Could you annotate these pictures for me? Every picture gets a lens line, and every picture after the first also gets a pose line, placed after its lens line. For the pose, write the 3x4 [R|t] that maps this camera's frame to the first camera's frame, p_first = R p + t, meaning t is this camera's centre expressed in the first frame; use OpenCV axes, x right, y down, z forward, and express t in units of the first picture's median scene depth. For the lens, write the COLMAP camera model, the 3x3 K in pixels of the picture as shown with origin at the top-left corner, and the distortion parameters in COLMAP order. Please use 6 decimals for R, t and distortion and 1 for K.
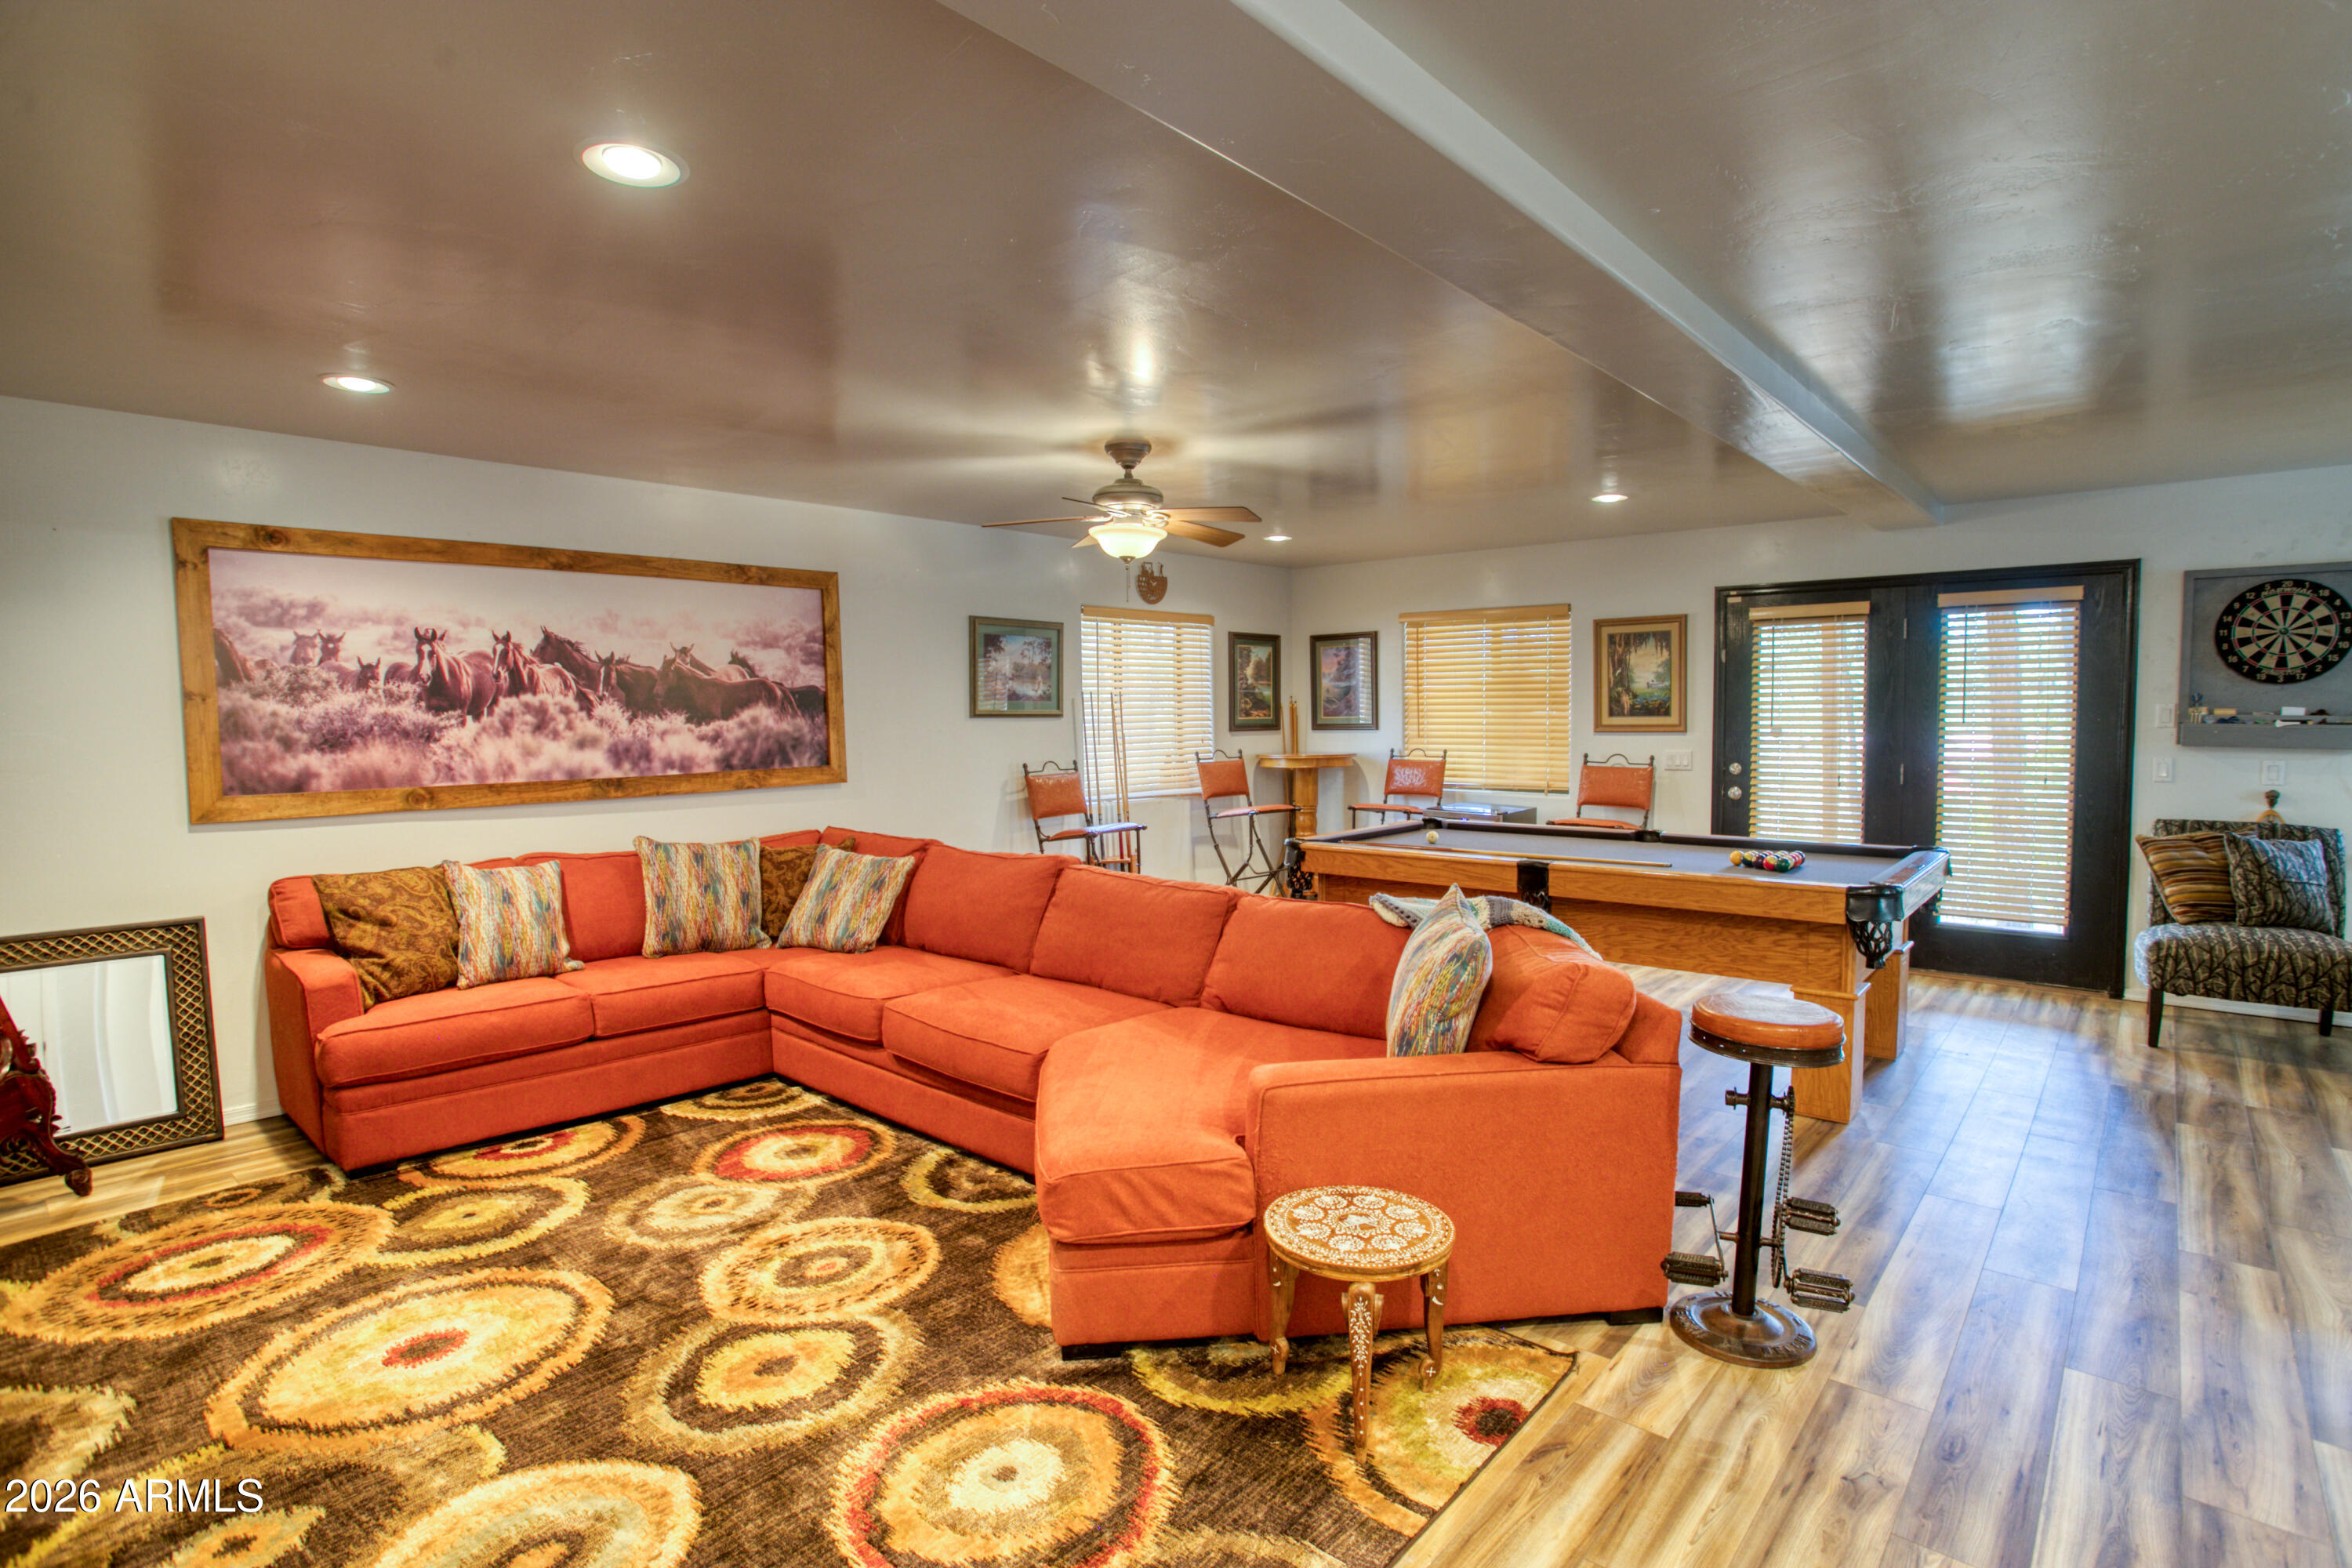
lens RADIAL K [[1155.9, 0, 1188.9], [0, 1155.9, 780.9], [0, 0, 1]] dist [-0.074640, 0.028800]
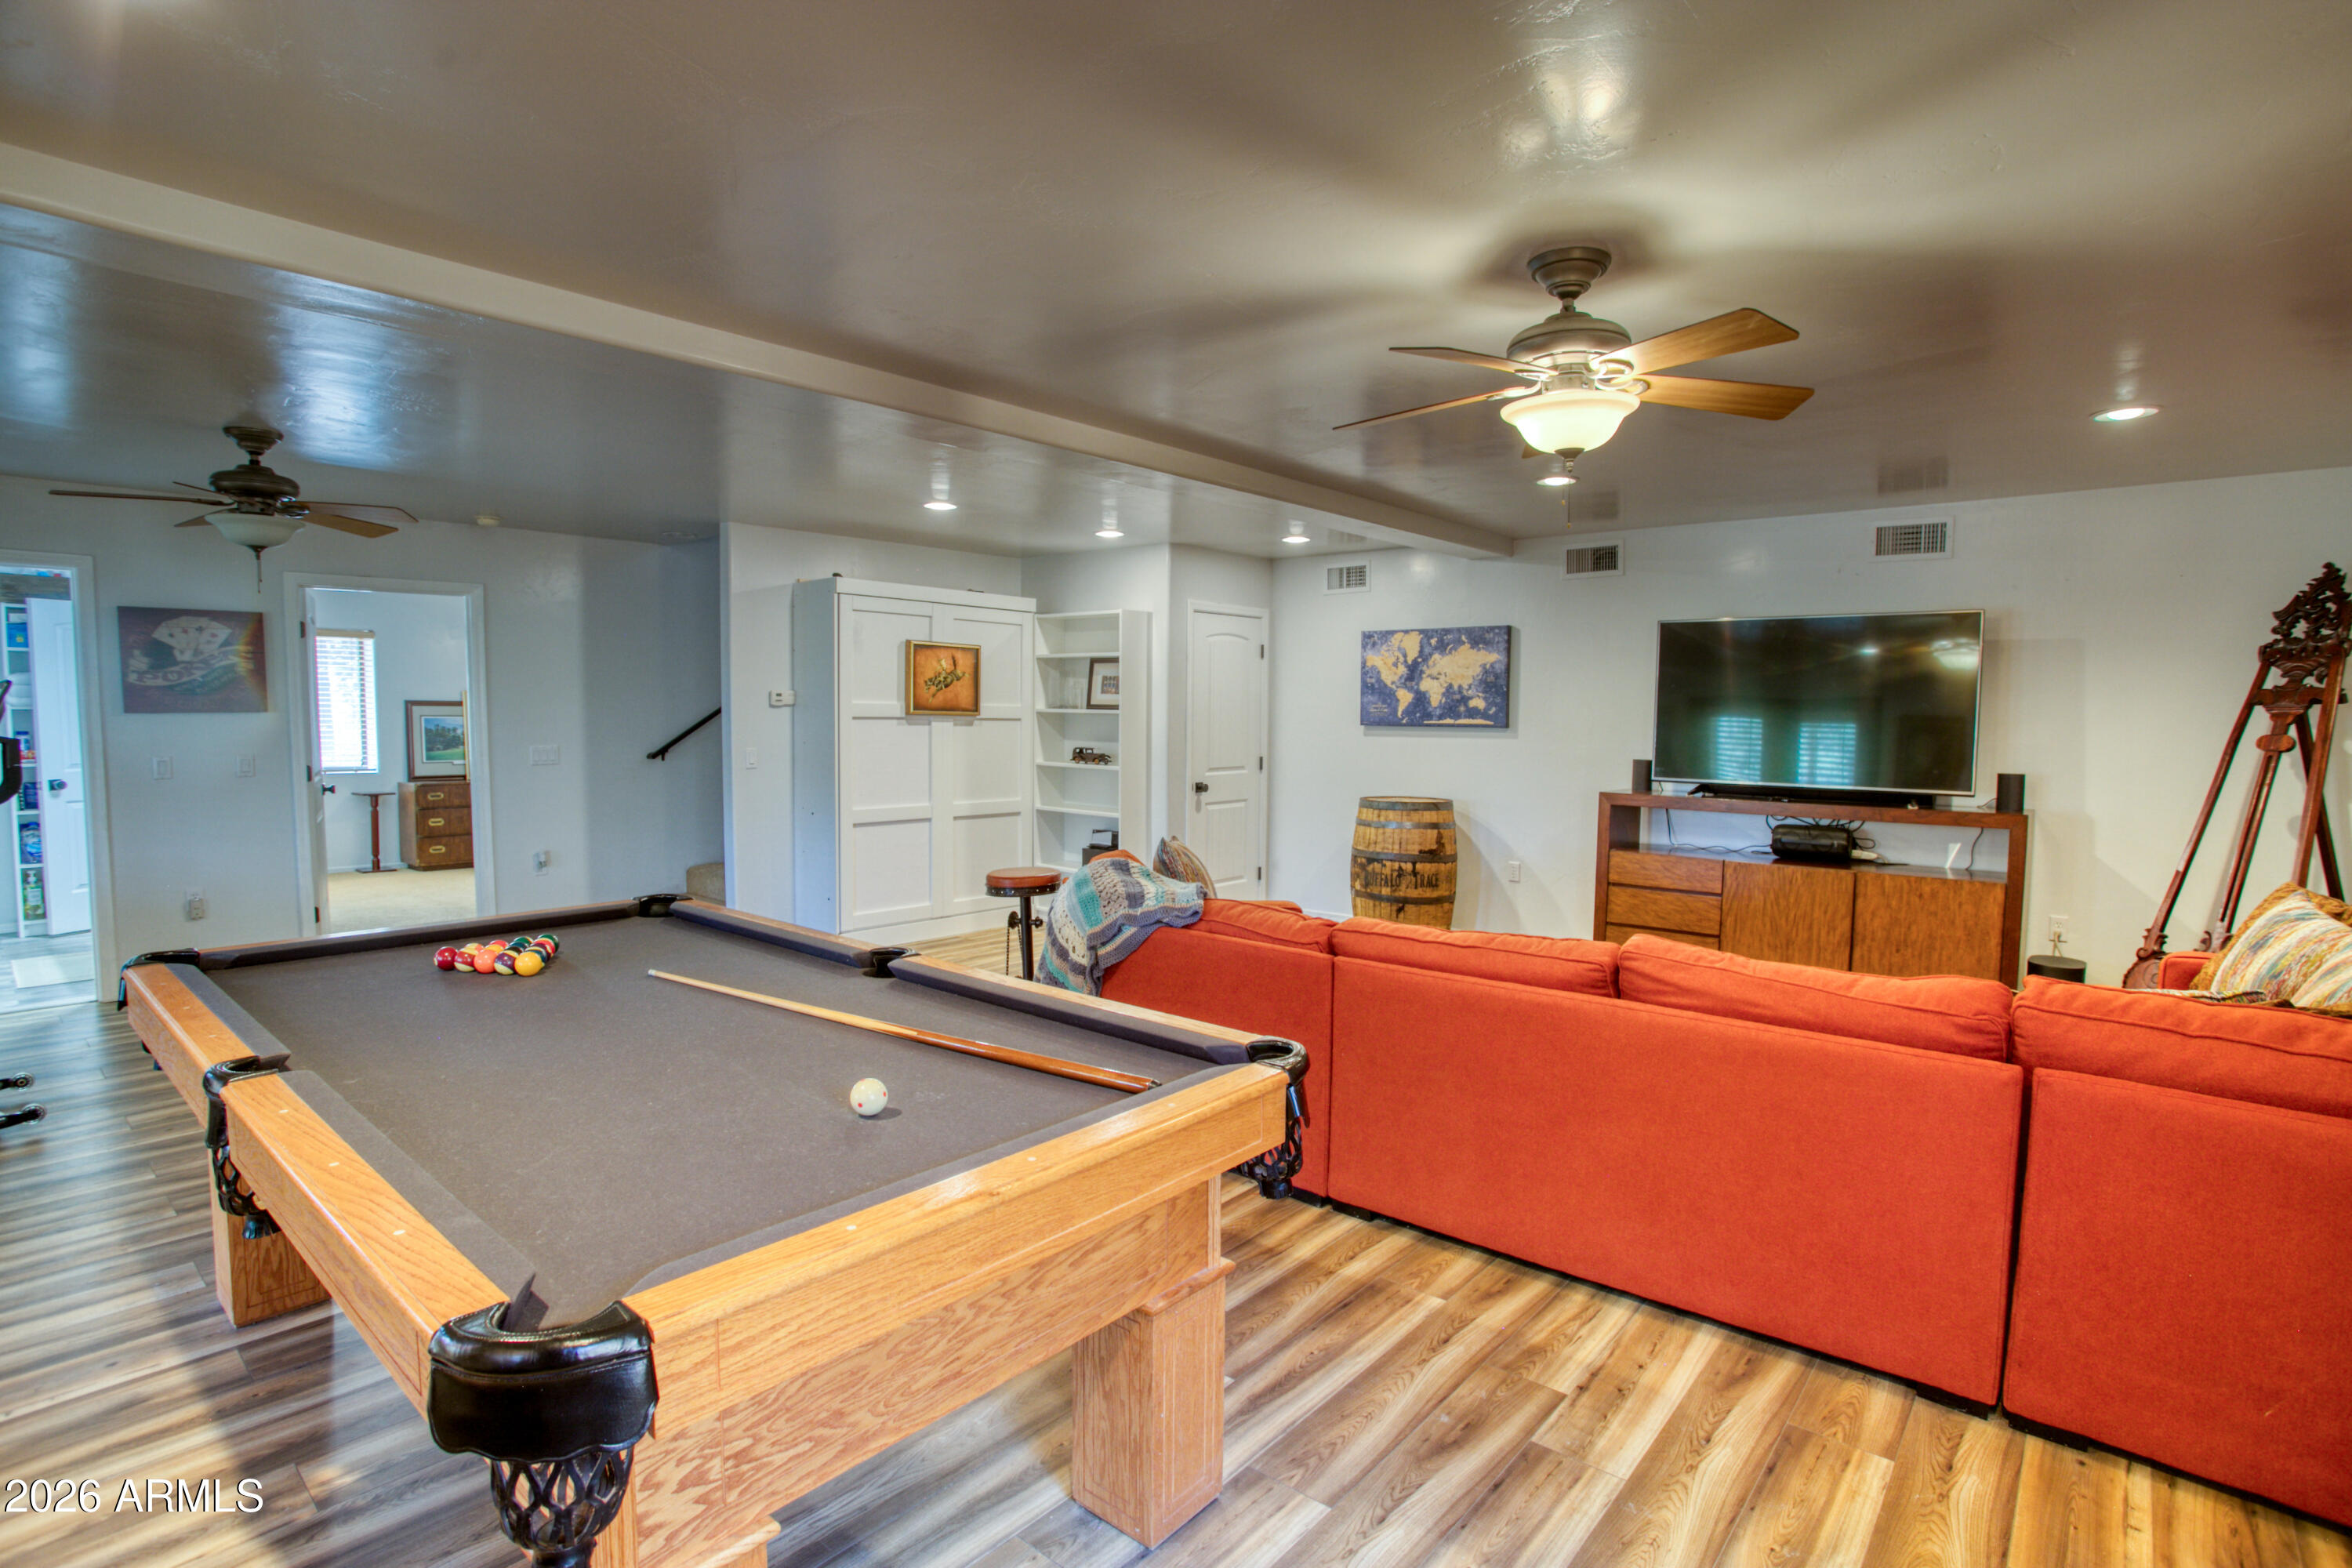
lens RADIAL K [[1155.9, 0, 1188.9], [0, 1155.9, 780.9], [0, 0, 1]] dist [-0.074640, 0.028800]
pose [[-0.999901, 0.004028, -0.013518, 0.133795], [0.002290, 0.991996, 0.126250, -0.094809], [0.013918, 0.126207, -0.991906, 1.469707]]
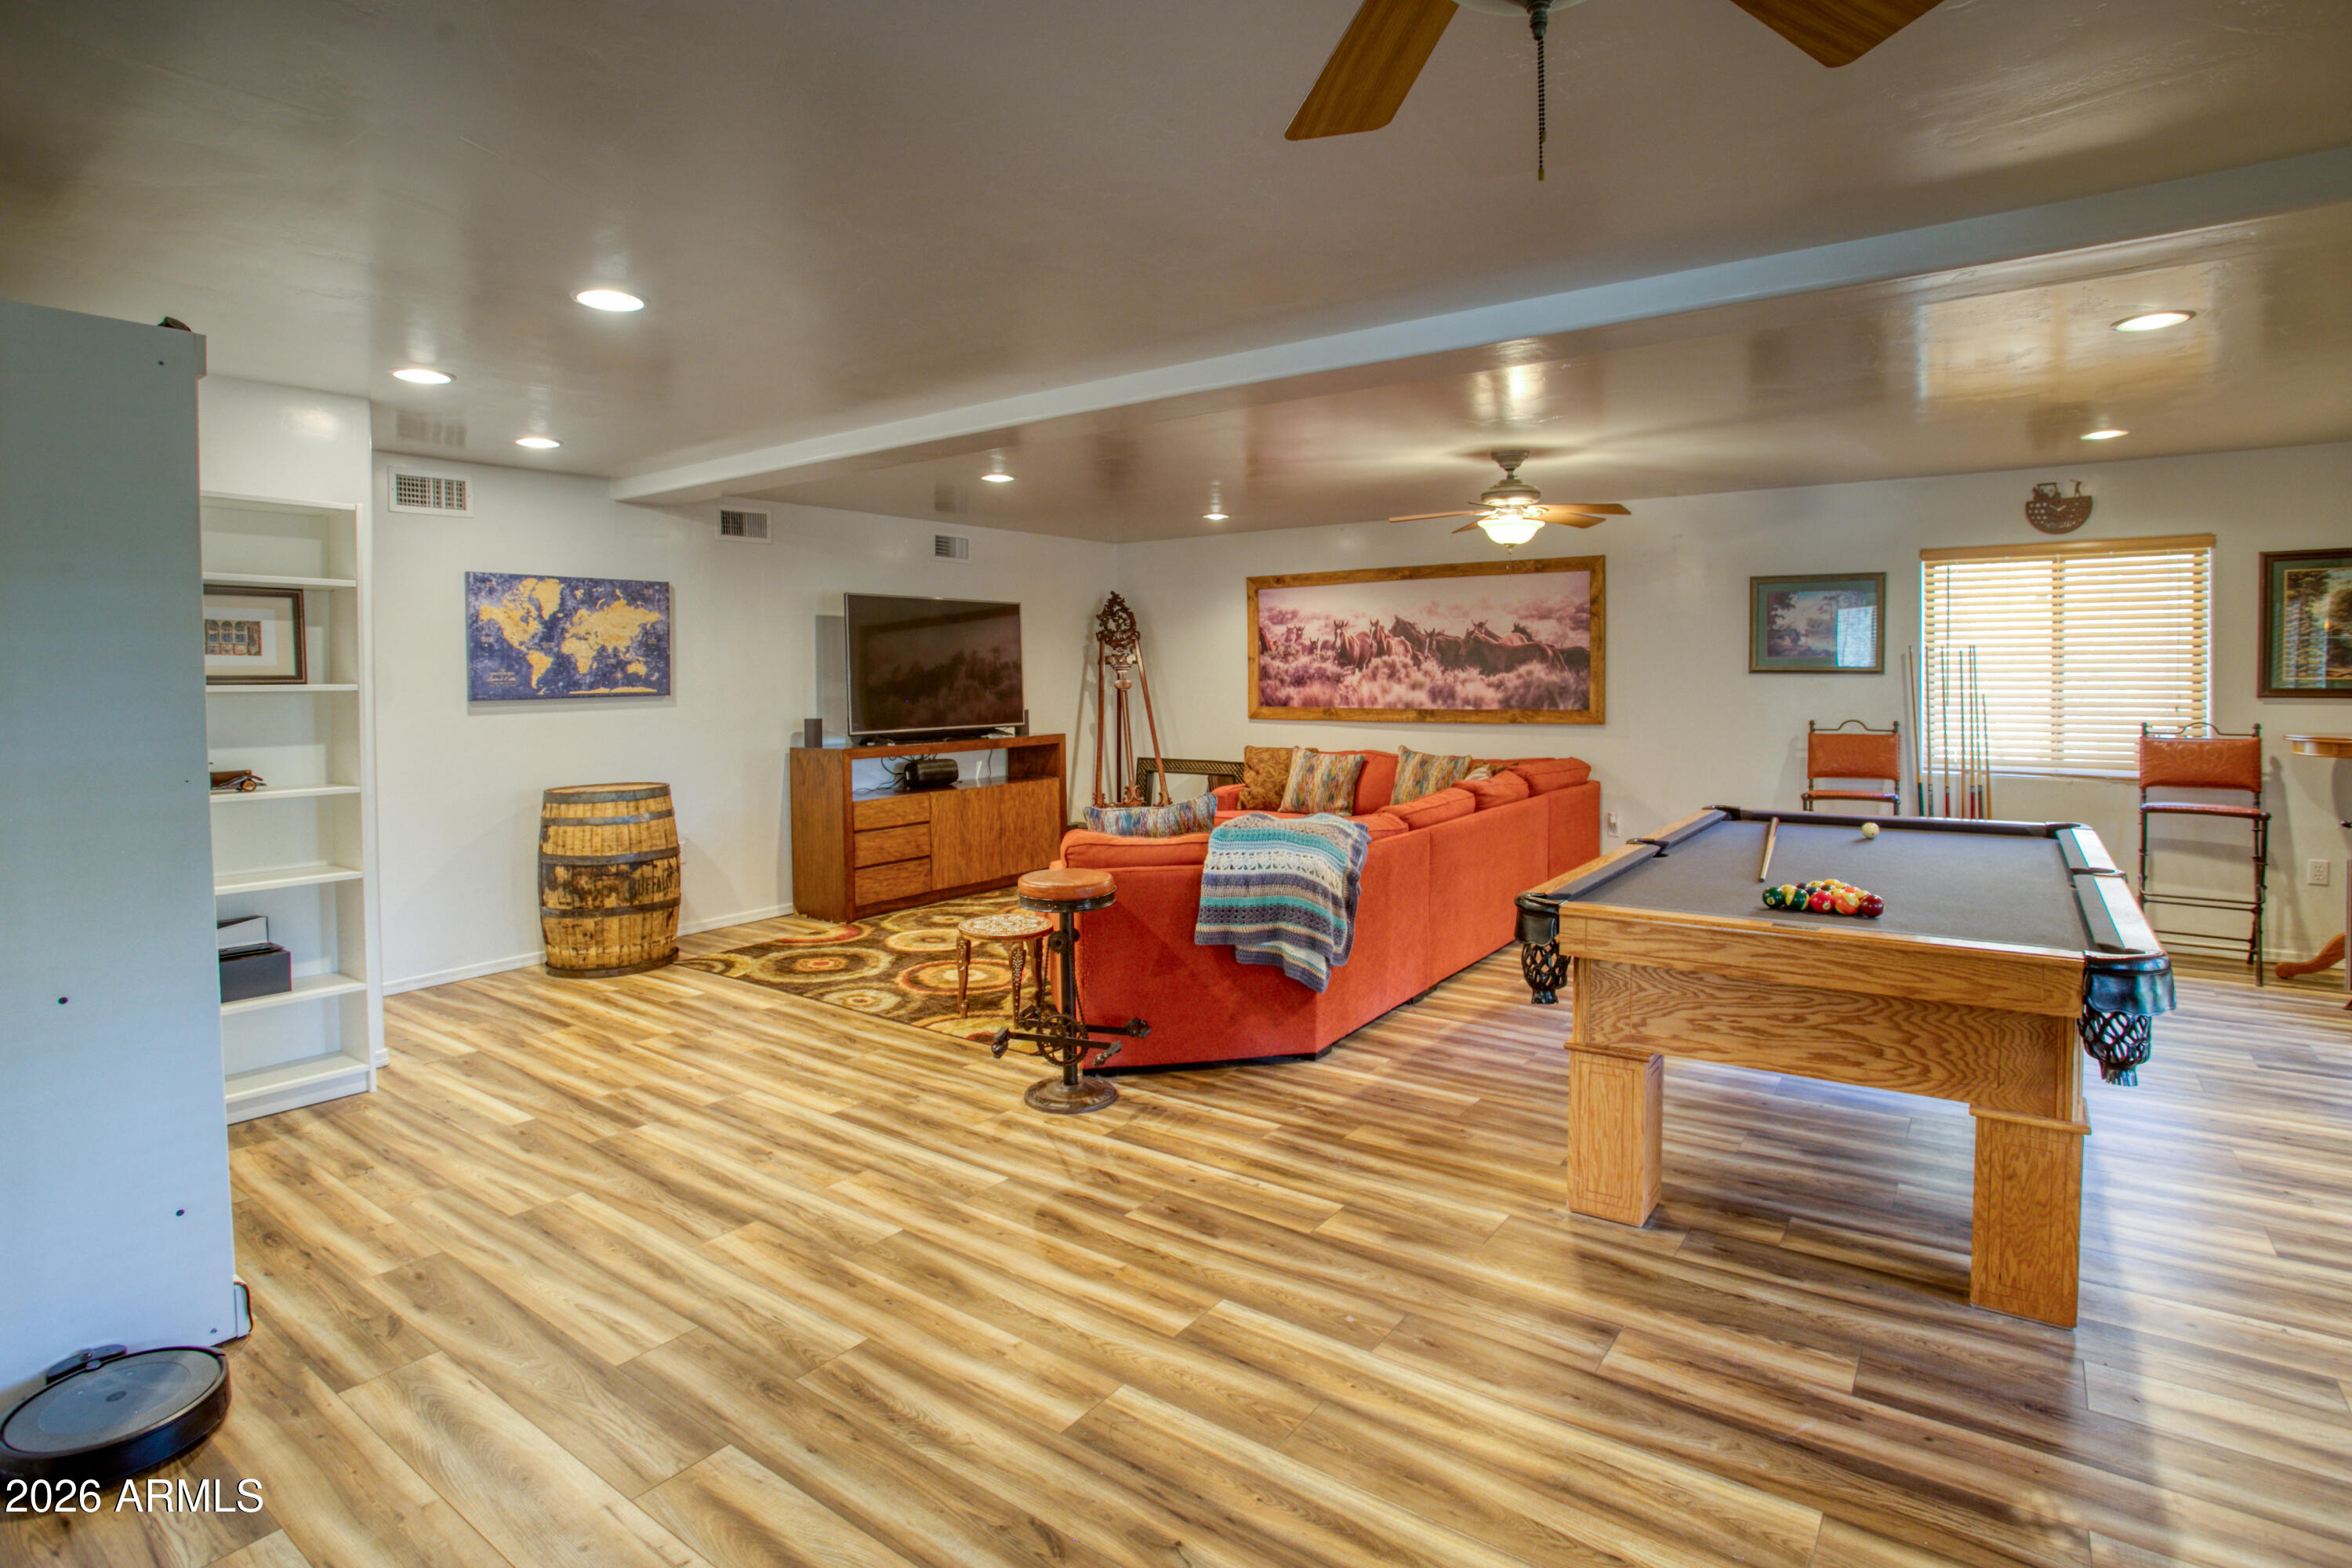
lens RADIAL K [[1158.4, 0, 1185.5], [0, 1158.4, 704.4], [0, 0, 1]] dist [-0.062509, -0.000023]
pose [[0.106399, 0.036901, -0.993639, 1.042919], [-0.053772, 0.998062, 0.031307, -0.041227], [0.992868, 0.050099, 0.108177, 0.503568]]
